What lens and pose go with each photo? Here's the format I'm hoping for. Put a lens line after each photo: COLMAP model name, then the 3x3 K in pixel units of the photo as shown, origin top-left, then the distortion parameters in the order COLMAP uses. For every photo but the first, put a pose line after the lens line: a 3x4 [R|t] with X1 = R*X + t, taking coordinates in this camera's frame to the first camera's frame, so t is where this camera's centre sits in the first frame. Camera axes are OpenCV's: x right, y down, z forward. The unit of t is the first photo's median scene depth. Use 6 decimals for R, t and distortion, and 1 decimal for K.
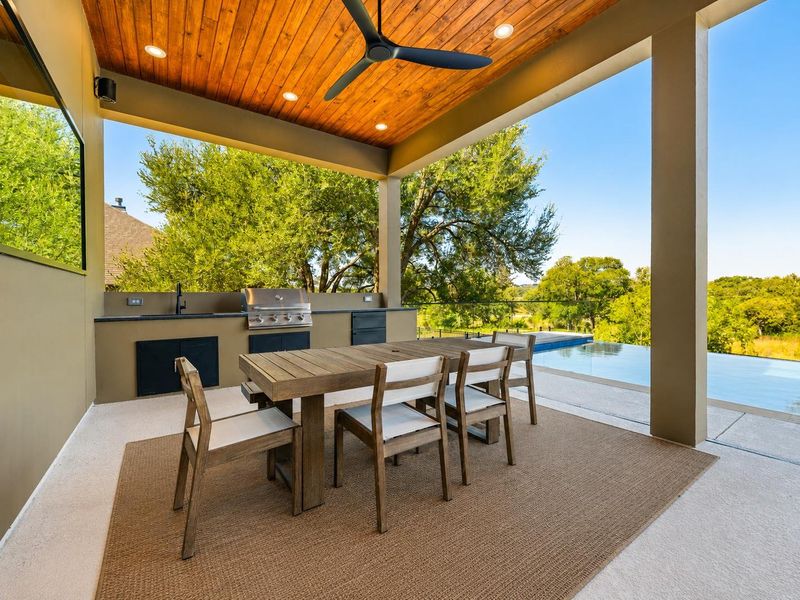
lens RADIAL K [[338.1, 0, 400.0], [0, 338.1, 300.0], [0, 0, 1]] dist [-0.000862, -0.000043]
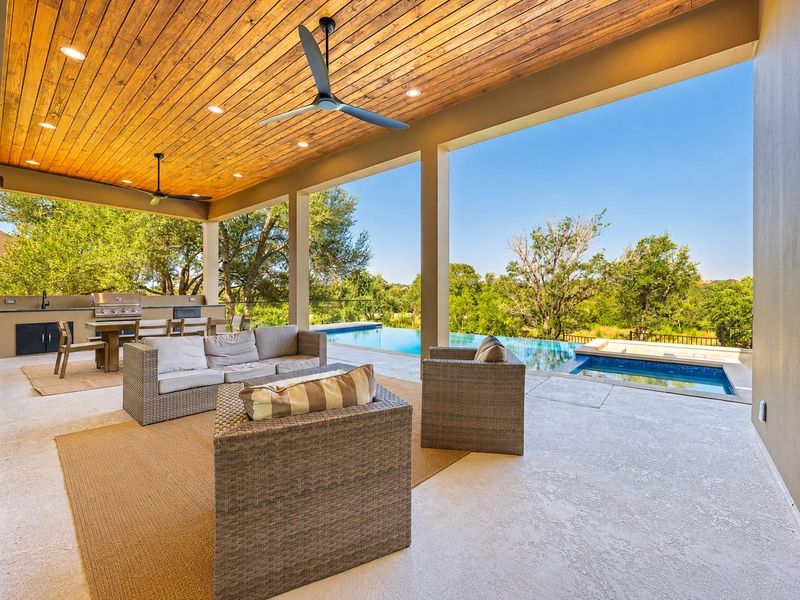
lens RADIAL K [[345.5, 0, 402.6], [0, 345.5, 292.0], [0, 0, 1]] dist [0.001403, 0.000222]
pose [[0.962989, 0.003230, 0.269522, 0.271969], [0.002819, 0.999753, -0.022053, 0.000966], [-0.269526, 0.021996, 0.962742, -0.522440]]
